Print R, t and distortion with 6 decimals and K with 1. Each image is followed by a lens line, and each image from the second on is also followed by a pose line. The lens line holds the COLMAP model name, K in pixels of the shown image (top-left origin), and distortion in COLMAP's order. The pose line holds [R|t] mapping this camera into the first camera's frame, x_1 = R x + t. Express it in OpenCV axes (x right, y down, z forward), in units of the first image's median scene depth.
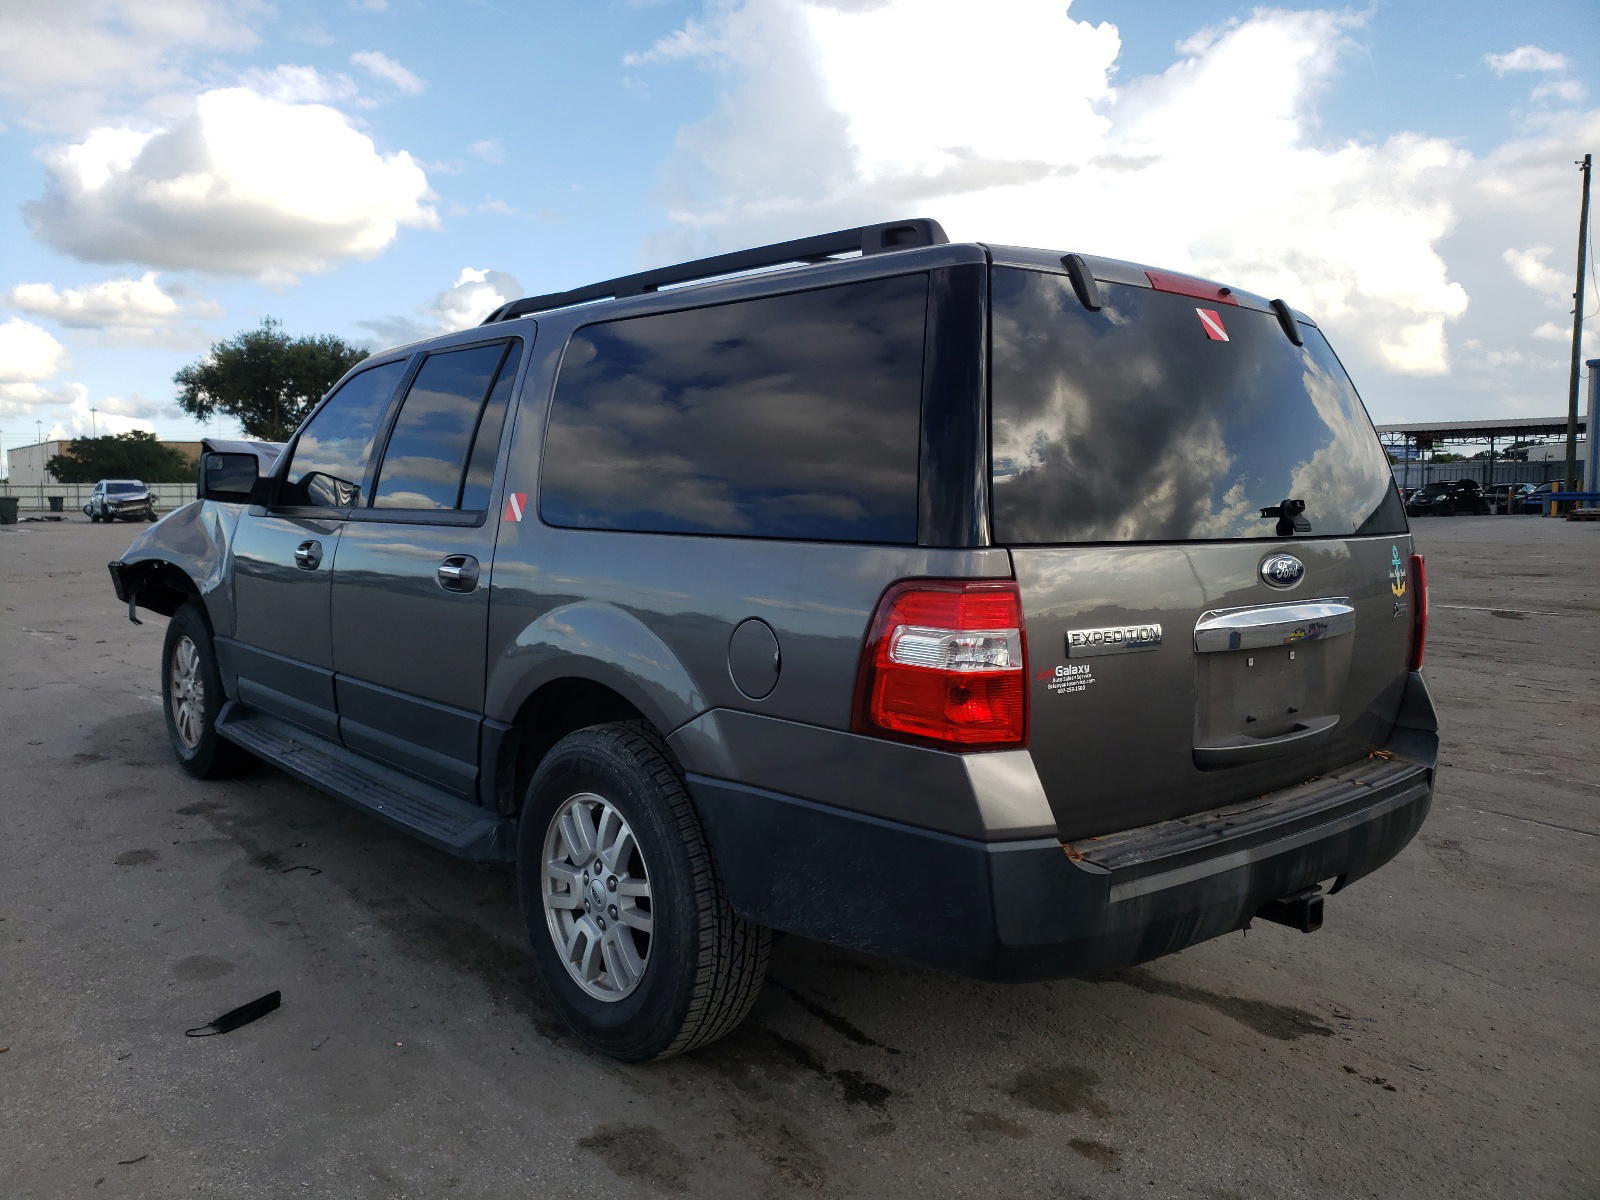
lens RADIAL K [[1233.9, 0, 806.3], [0, 1233.9, 599.3], [0, 0, 1]] dist [0.034121, -0.000015]
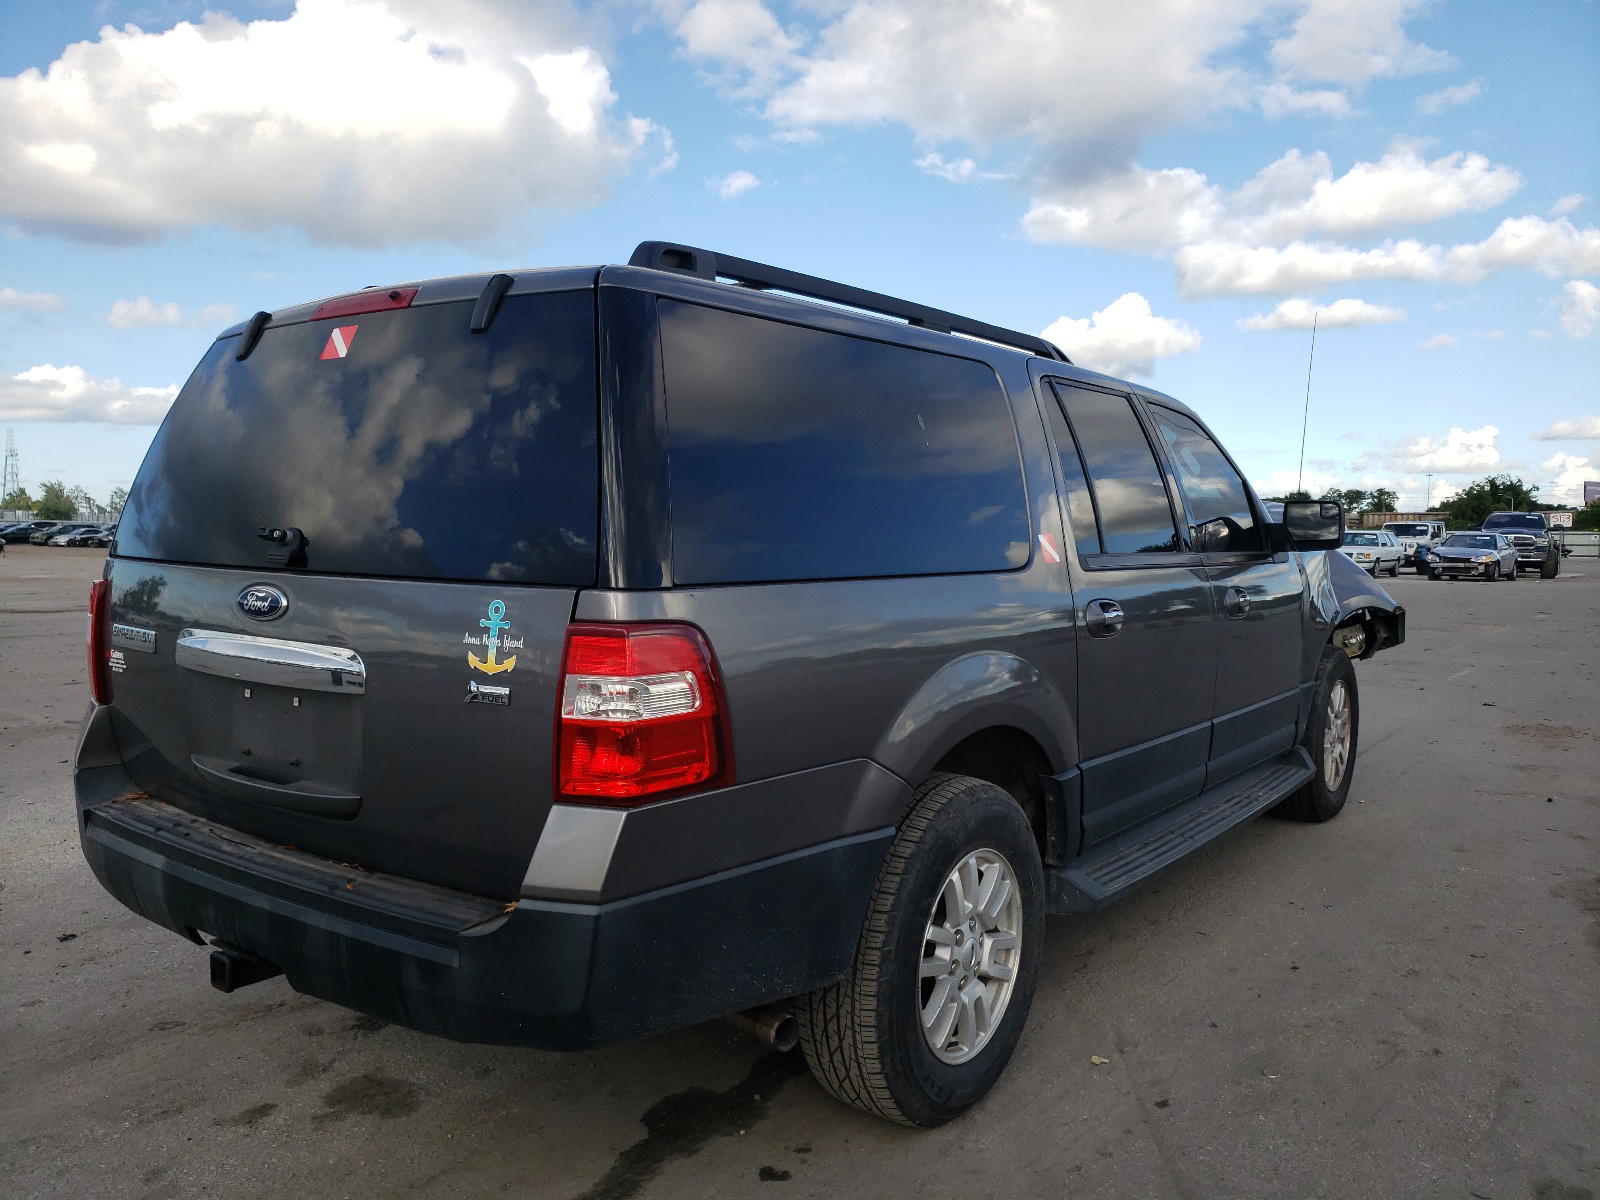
lens RADIAL K [[1233.9, 0, 806.3], [0, 1233.9, 599.3], [0, 0, 1]] dist [0.034121, -0.000015]
pose [[0.204413, 0.047752, -0.977719, 1.403541], [-0.095690, 0.995001, 0.028589, -0.095596], [0.974196, 0.087714, 0.207960, 1.207426]]
